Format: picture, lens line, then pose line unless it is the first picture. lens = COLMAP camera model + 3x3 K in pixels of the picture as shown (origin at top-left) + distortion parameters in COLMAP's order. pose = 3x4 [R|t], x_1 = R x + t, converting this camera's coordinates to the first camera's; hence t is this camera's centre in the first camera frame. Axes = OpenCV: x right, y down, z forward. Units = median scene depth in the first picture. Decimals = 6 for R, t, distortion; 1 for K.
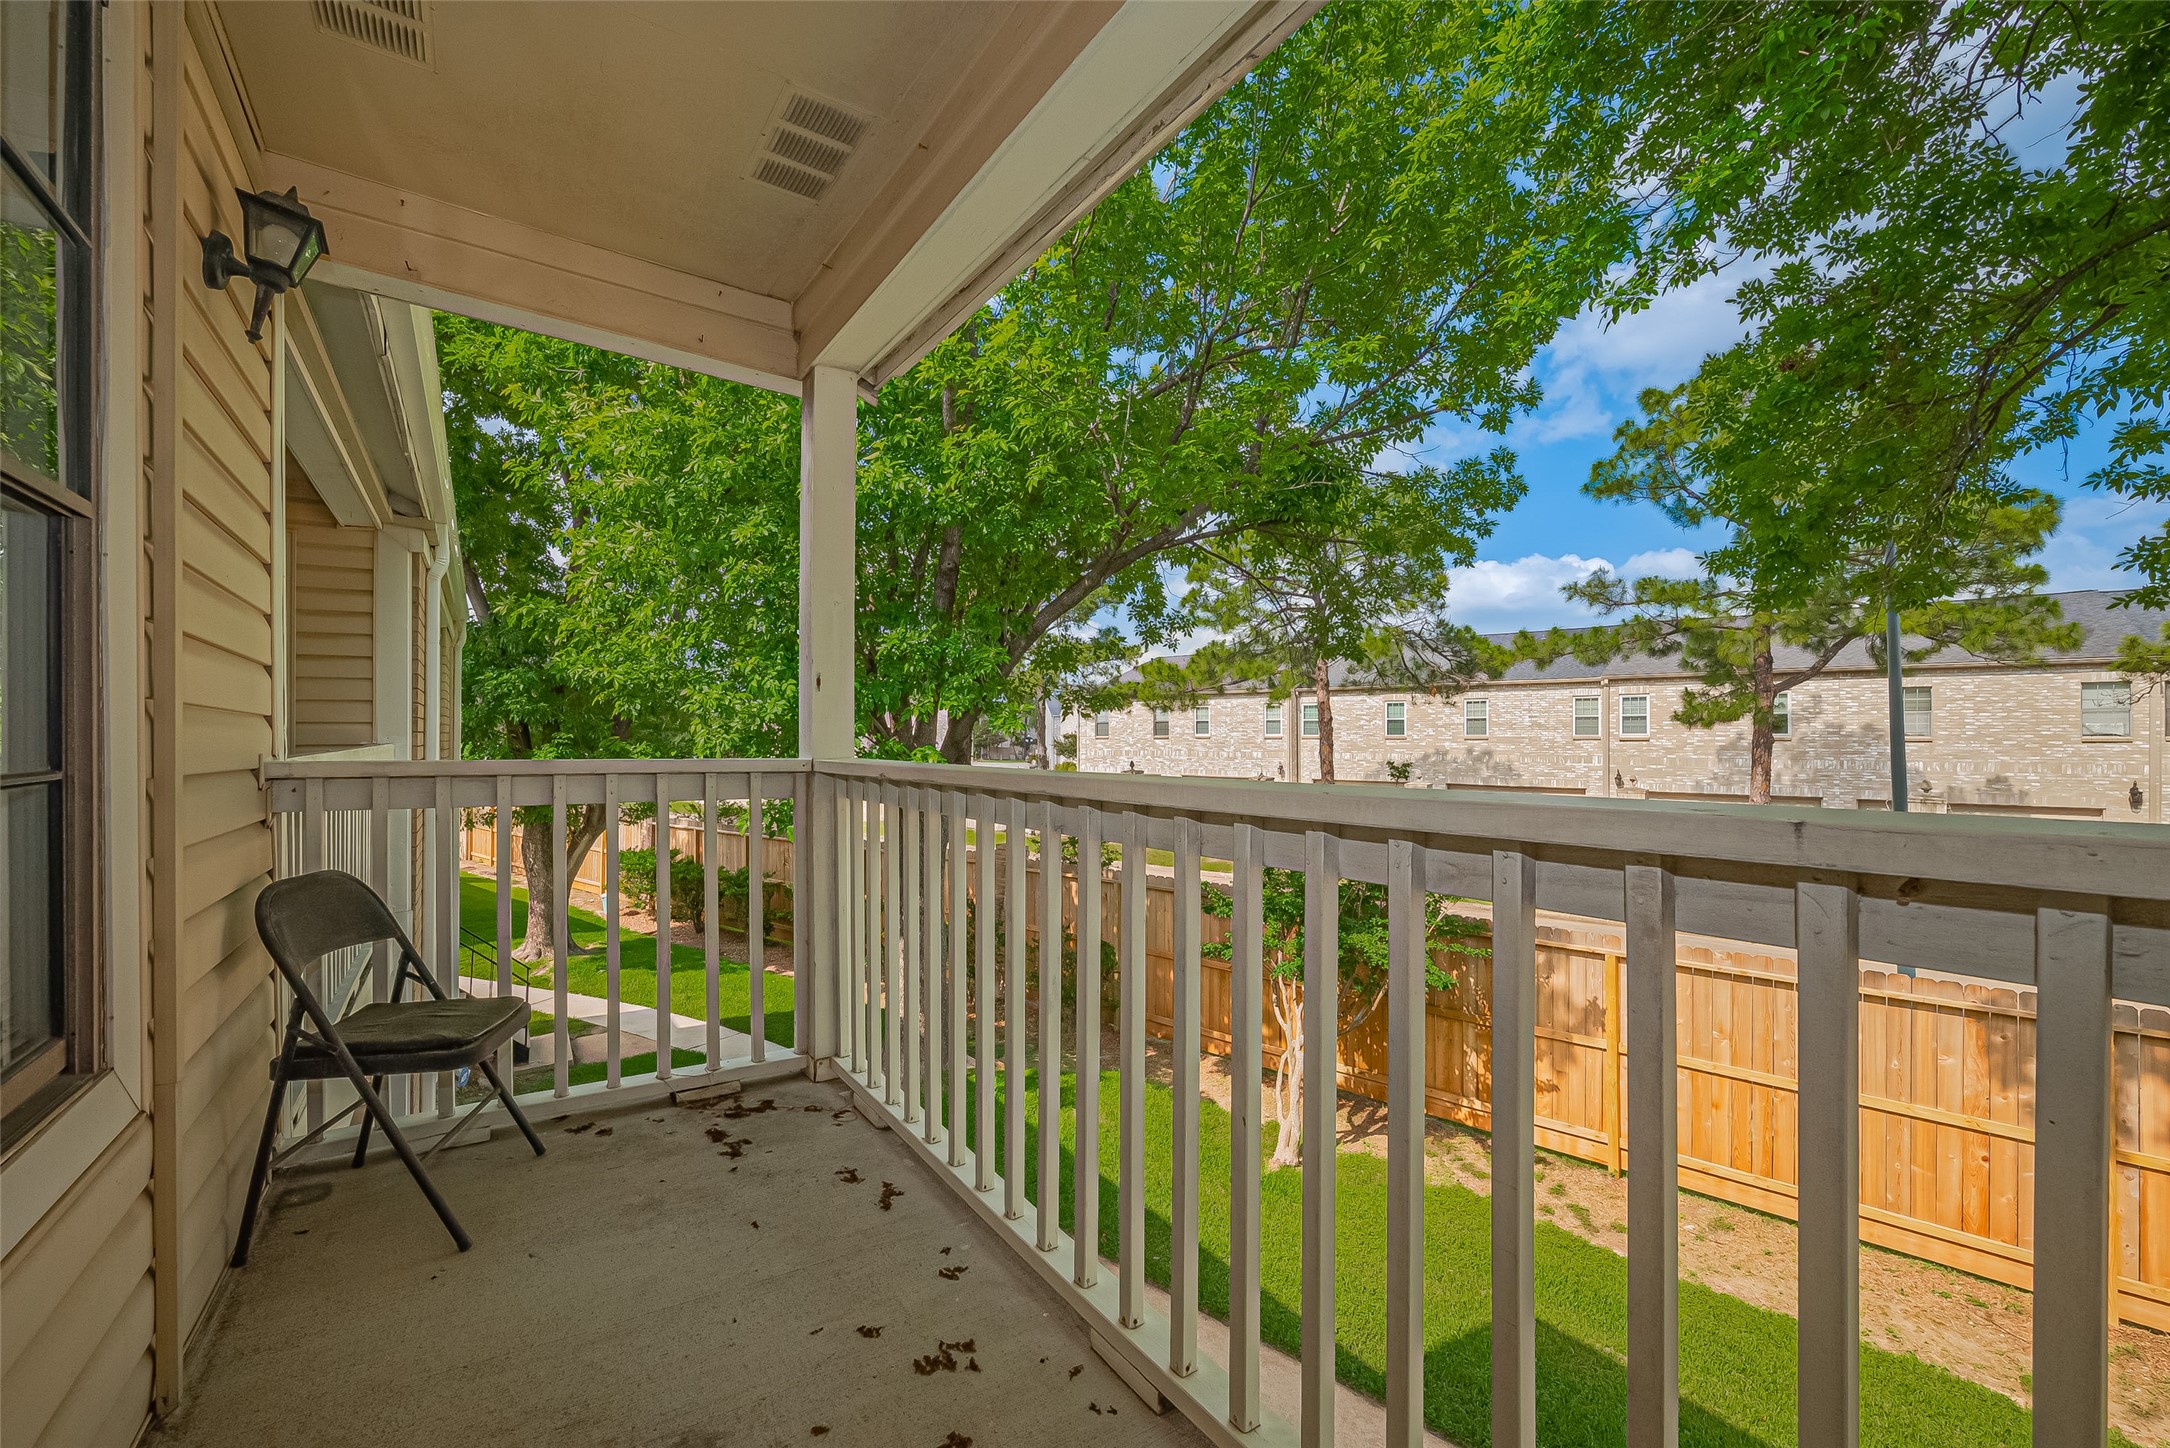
lens RADIAL K [[856.9, 0, 1079.1], [0, 856.9, 700.1], [0, 0, 1]] dist [-0.002927, -0.000047]
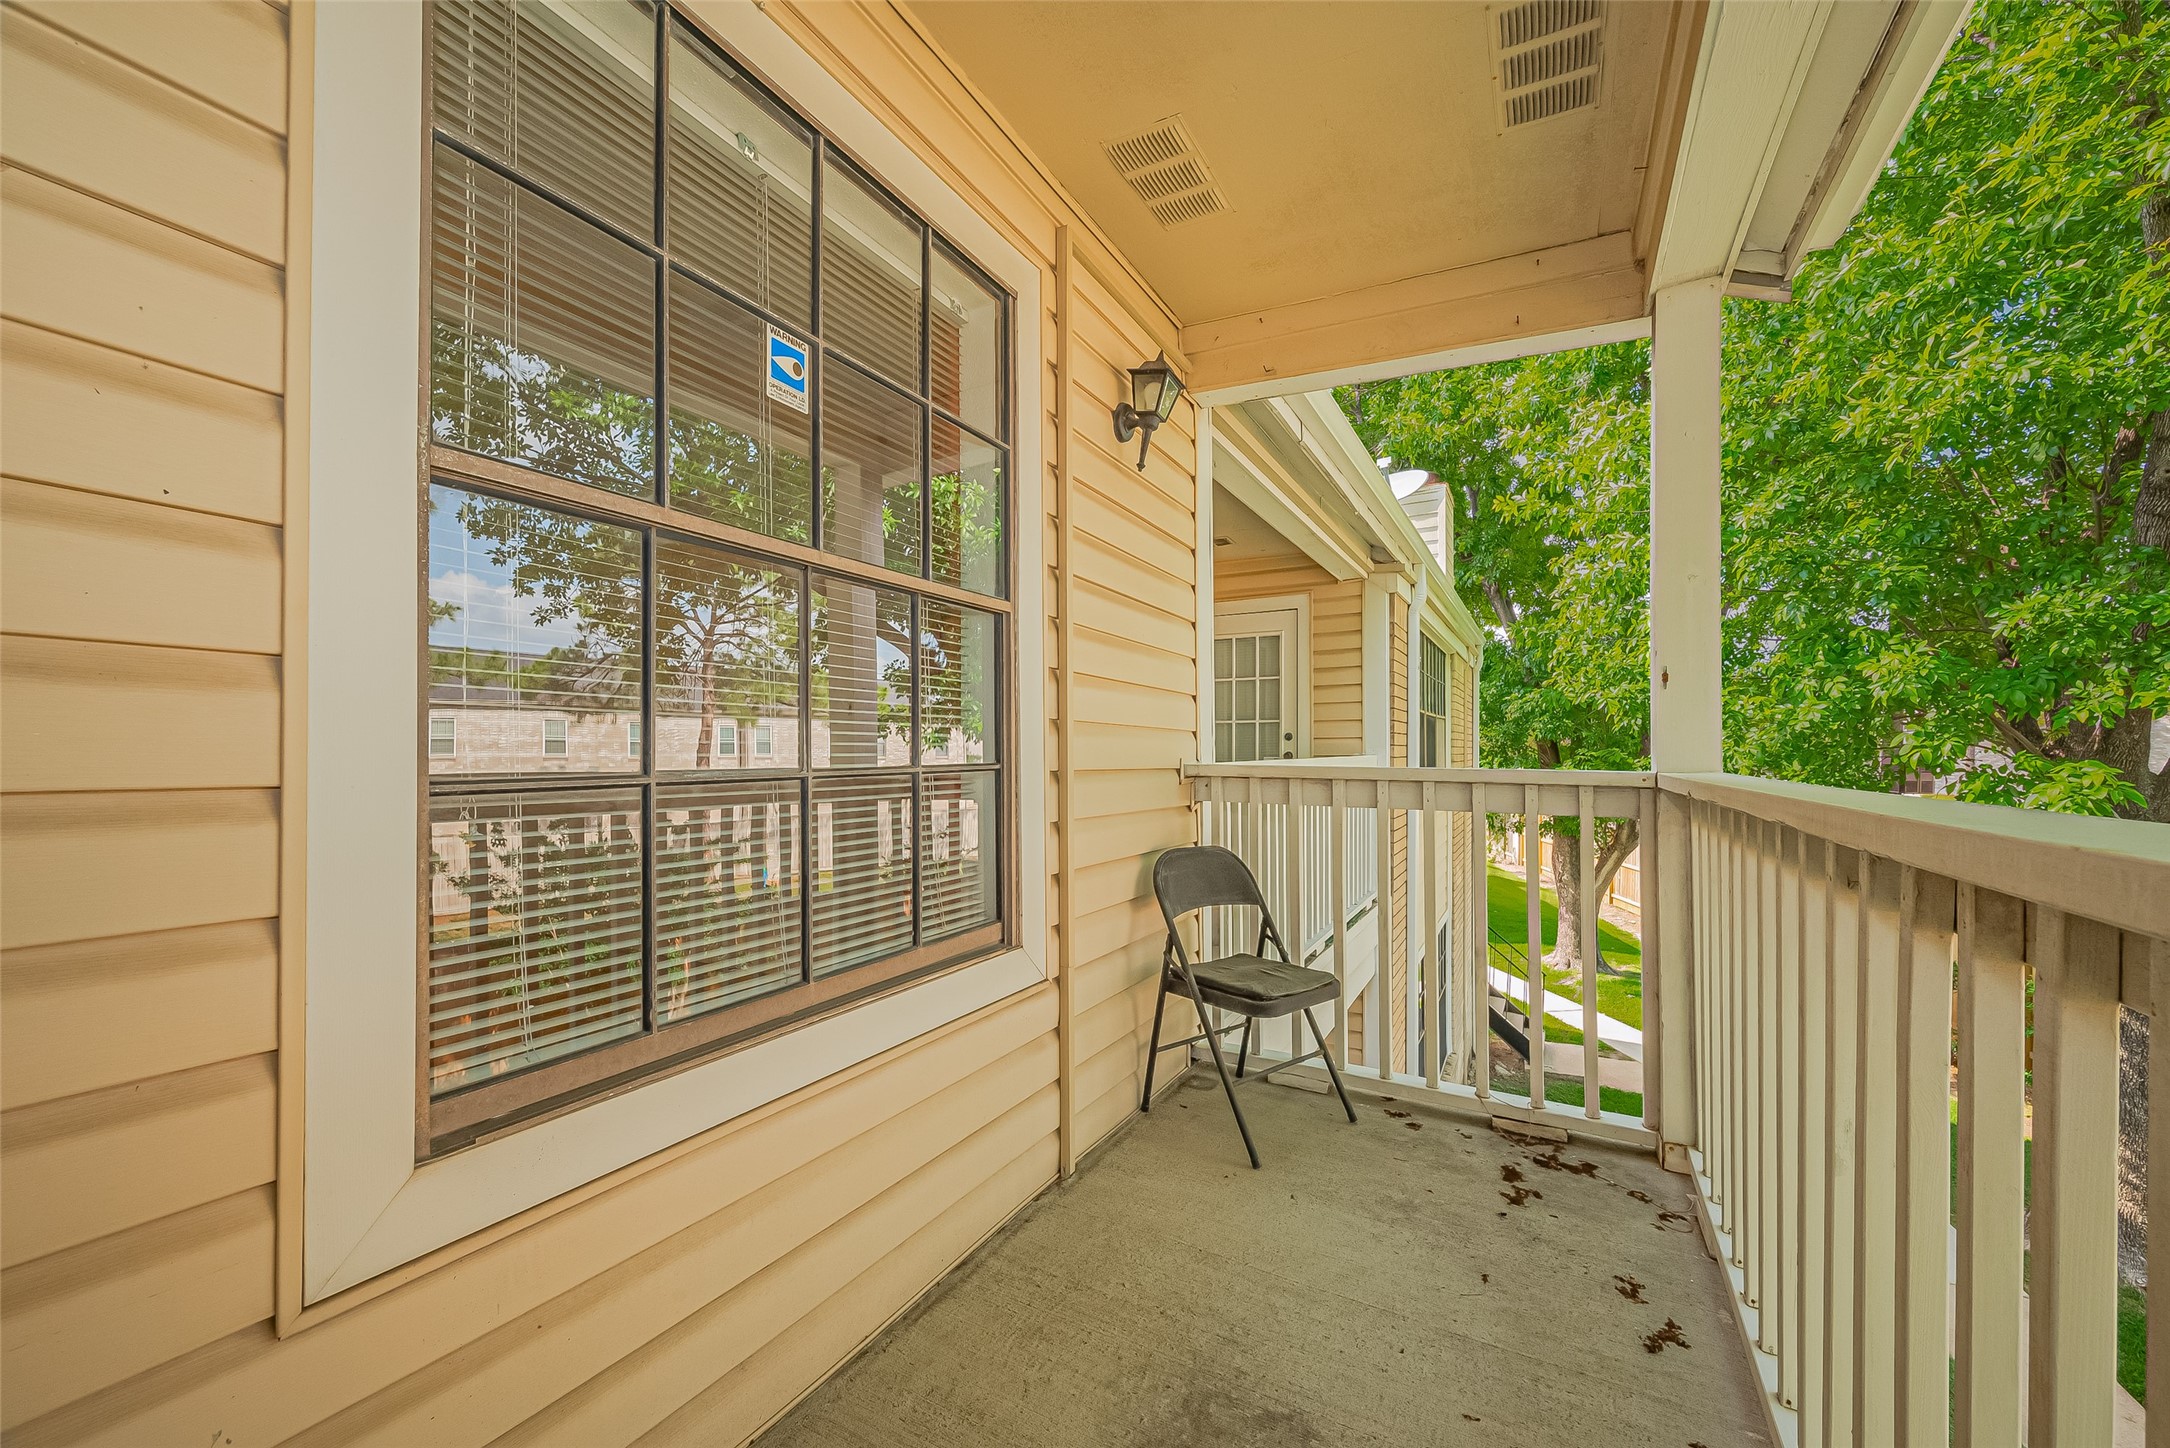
lens RADIAL K [[880.4, 0, 1110.5], [0, 880.4, 720.0], [0, 0, 1]] dist [-0.002030, -0.000564]
pose [[0.482514, -0.030909, -0.875343, 0.210592], [0.036536, 0.999218, -0.015143, 0.014573], [0.875126, -0.024675, 0.483265, 0.167193]]
